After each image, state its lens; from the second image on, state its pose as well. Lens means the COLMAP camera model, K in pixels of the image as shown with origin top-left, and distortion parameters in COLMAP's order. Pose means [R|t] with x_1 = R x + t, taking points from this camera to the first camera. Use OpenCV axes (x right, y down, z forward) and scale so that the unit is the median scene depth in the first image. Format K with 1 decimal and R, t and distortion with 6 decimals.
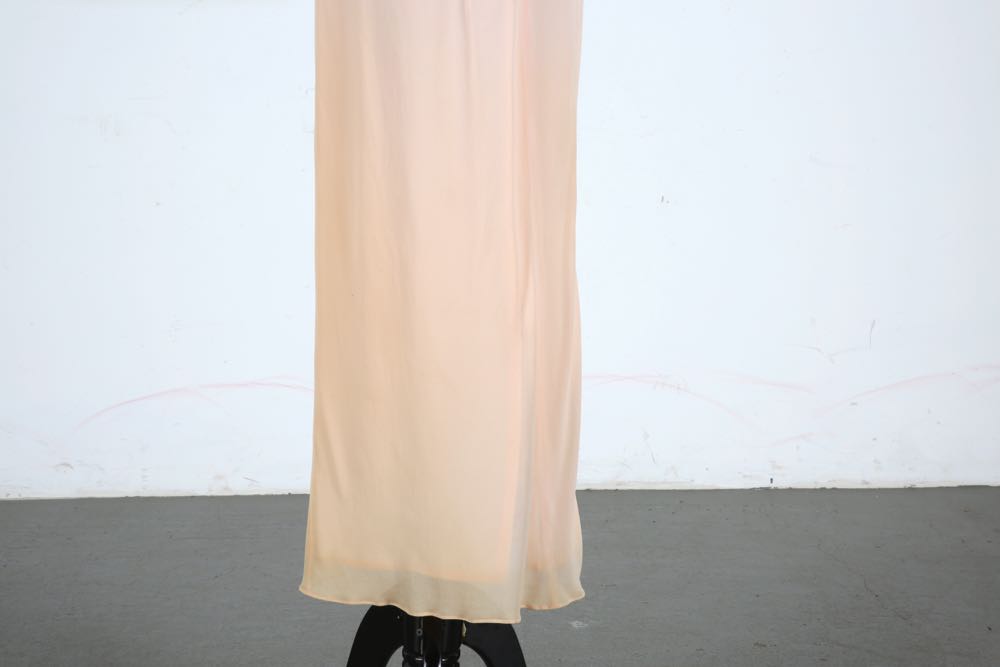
lens RADIAL K [[1678.9, 0, 503.4], [0, 1678.9, 328.4], [0, 0, 1]] dist [0.077046, 0.000000]
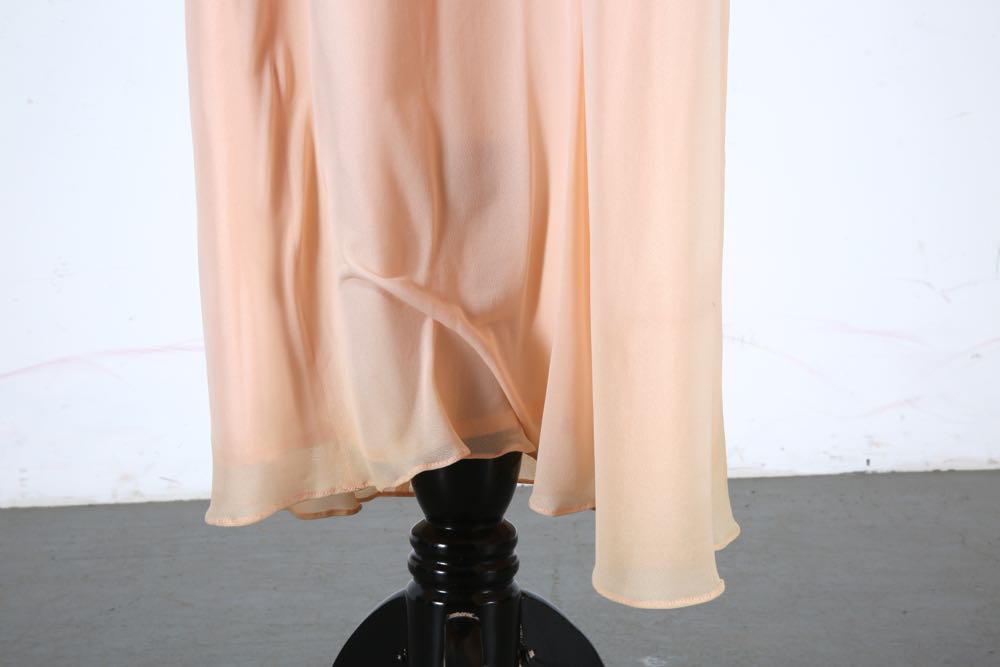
lens RADIAL K [[1588.7, 0, 500.1], [0, 1588.7, 340.7], [0, 0, 1]] dist [0.086010, 0.000000]
pose [[0.999156, -0.025156, 0.032482, -0.026572], [0.026032, 0.999301, -0.026833, 0.051584], [-0.031784, 0.027656, 0.999112, 0.295415]]
